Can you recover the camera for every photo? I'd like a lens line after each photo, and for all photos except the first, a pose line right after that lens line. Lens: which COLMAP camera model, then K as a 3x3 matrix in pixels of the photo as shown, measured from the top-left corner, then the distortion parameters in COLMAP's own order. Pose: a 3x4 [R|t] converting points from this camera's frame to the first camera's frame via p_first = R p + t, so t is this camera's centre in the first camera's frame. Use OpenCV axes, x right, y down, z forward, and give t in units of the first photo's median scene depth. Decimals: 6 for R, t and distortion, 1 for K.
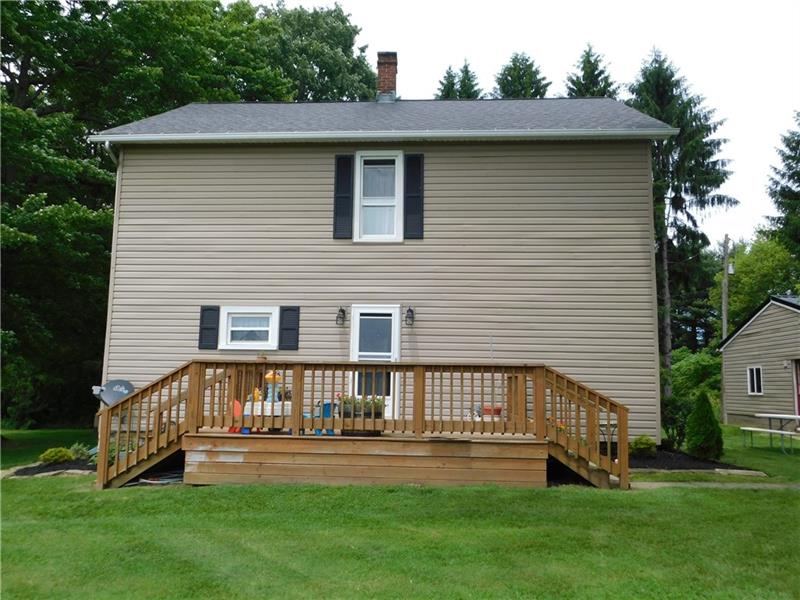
lens RADIAL K [[652.6, 0, 400.8], [0, 652.6, 300.6], [0, 0, 1]] dist [0.002577, 0.008111]
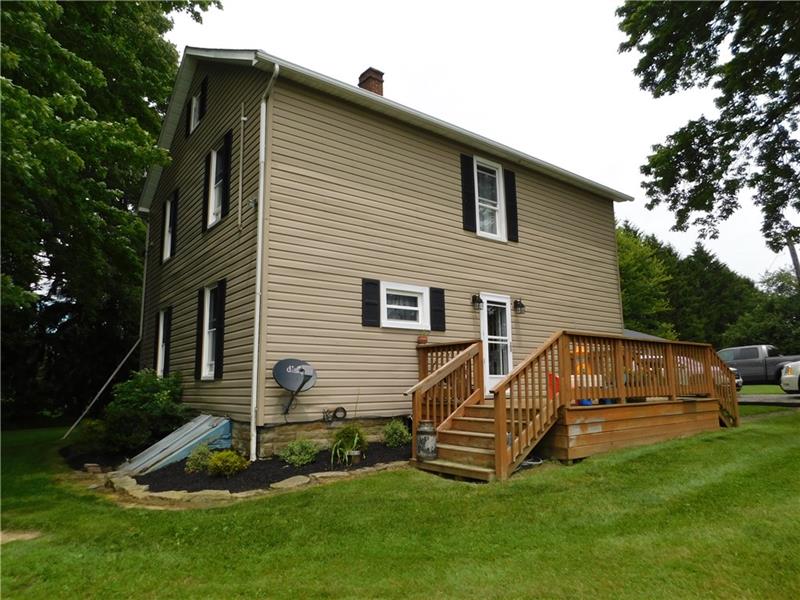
lens RADIAL K [[527.7, 0, 400.3], [0, 527.7, 301.6], [0, 0, 1]] dist [-0.033088, 0.008246]
pose [[0.748082, 0.079422, 0.658836, -0.750514], [-0.062582, 0.996831, -0.049108, 0.073165], [-0.660649, -0.004495, 0.750682, 0.420263]]
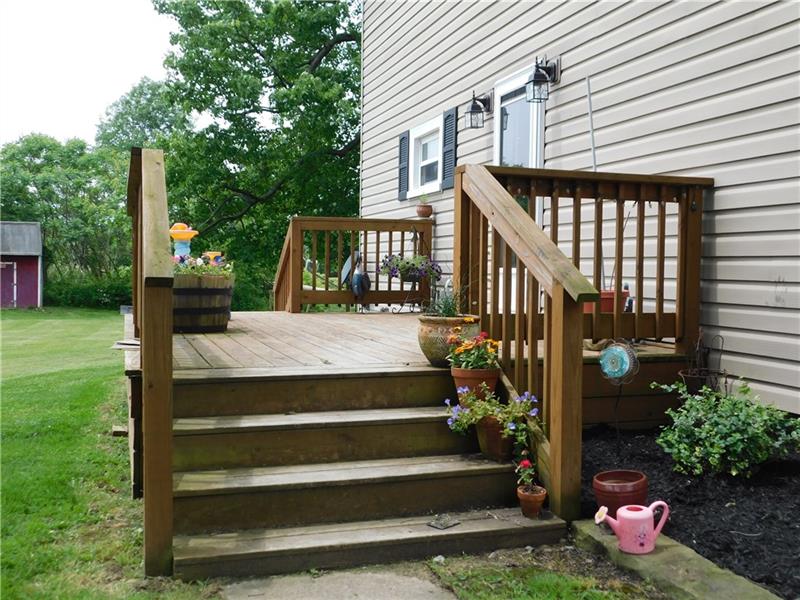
lens RADIAL K [[848.2, 0, 400.5], [0, 848.2, 299.0], [0, 0, 1]] dist [-0.008624, 0.000000]
pose [[0.374541, 0.016542, -0.927063, 0.490979], [0.113941, 0.991442, 0.063724, 0.117293], [0.920183, -0.129497, 0.369451, 0.670081]]
